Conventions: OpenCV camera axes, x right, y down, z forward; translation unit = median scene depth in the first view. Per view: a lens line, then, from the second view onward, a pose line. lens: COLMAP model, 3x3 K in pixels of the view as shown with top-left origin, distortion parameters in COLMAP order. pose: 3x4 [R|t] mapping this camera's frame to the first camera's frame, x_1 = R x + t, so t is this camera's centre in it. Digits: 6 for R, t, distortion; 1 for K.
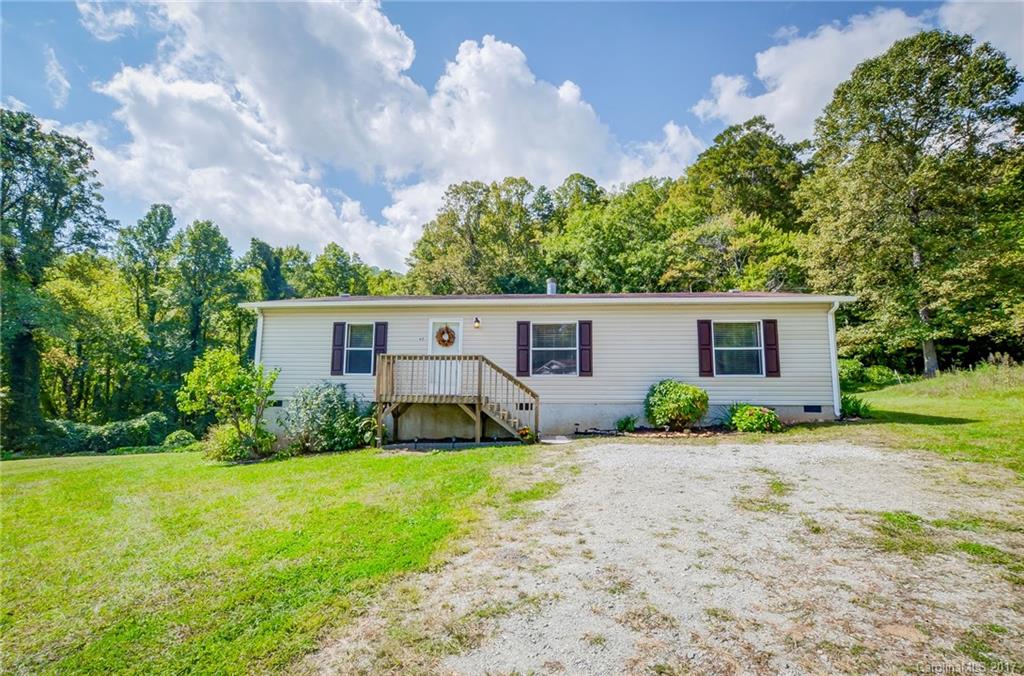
lens RADIAL K [[457.5, 0, 508.7], [0, 457.5, 347.1], [0, 0, 1]] dist [-0.016752, 0.005192]
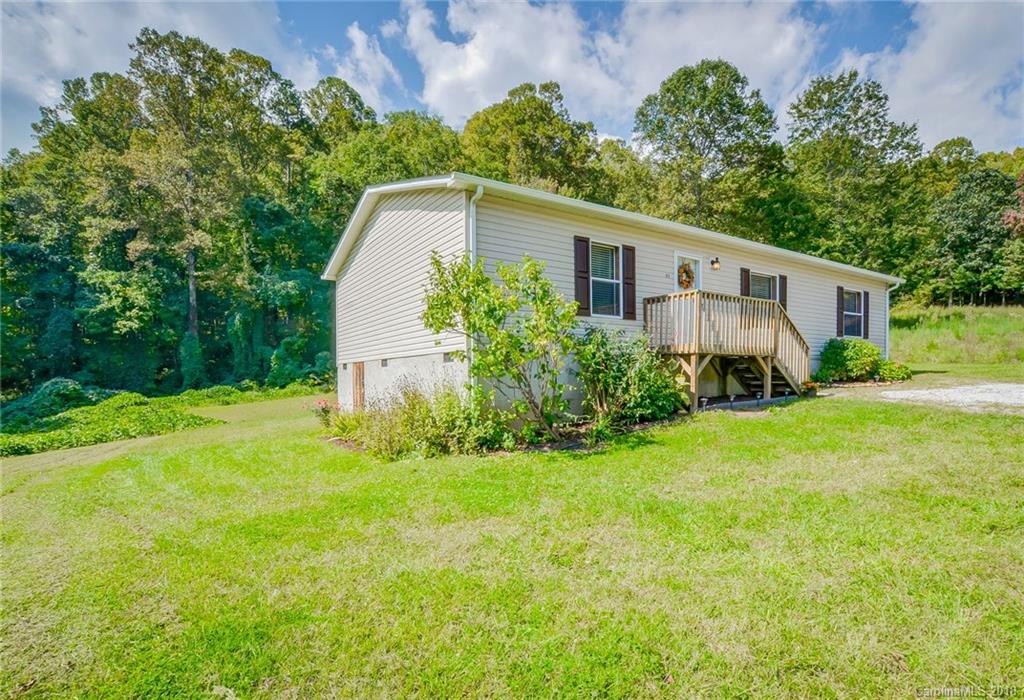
lens RADIAL K [[508.5, 0, 530.7], [0, 508.5, 385.7], [0, 0, 1]] dist [-0.012086, 0.001478]
pose [[0.777911, -0.027943, 0.627753, -0.214193], [-0.060092, 0.991124, 0.118584, 0.018480], [-0.625495, -0.129971, 0.769327, 0.105805]]
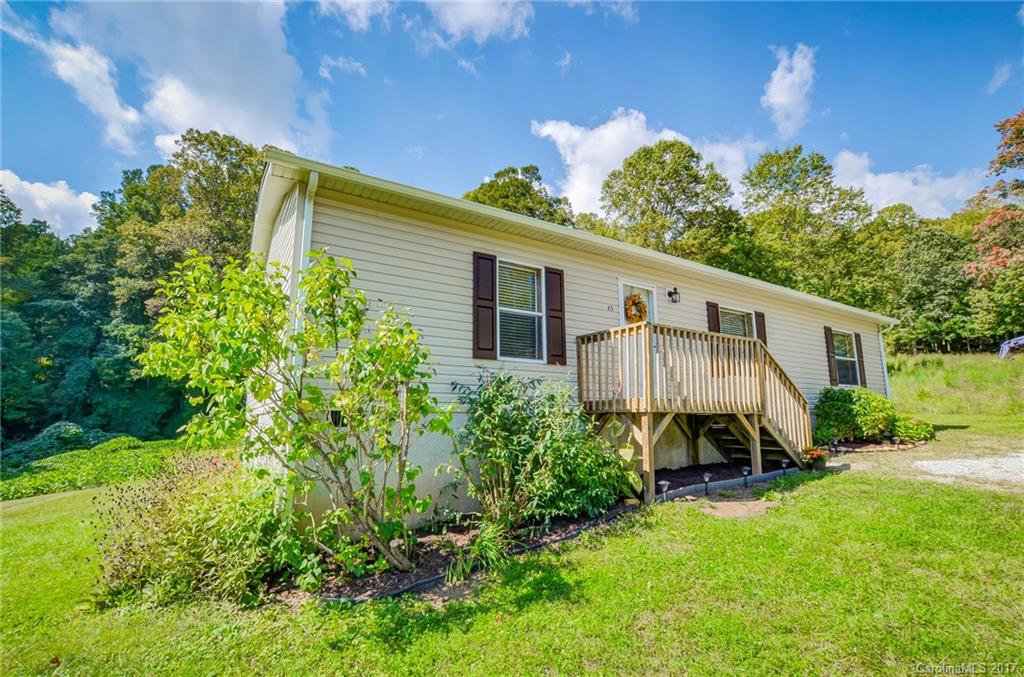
lens RADIAL K [[448.5, 0, 503.7], [0, 448.5, 346.3], [0, 0, 1]] dist [-0.006079, -0.000748]
pose [[0.805021, 0.081581, 0.587610, -0.149755], [-0.059461, 0.996607, -0.056904, 0.017159], [-0.590259, 0.010869, 0.807141, 0.141373]]
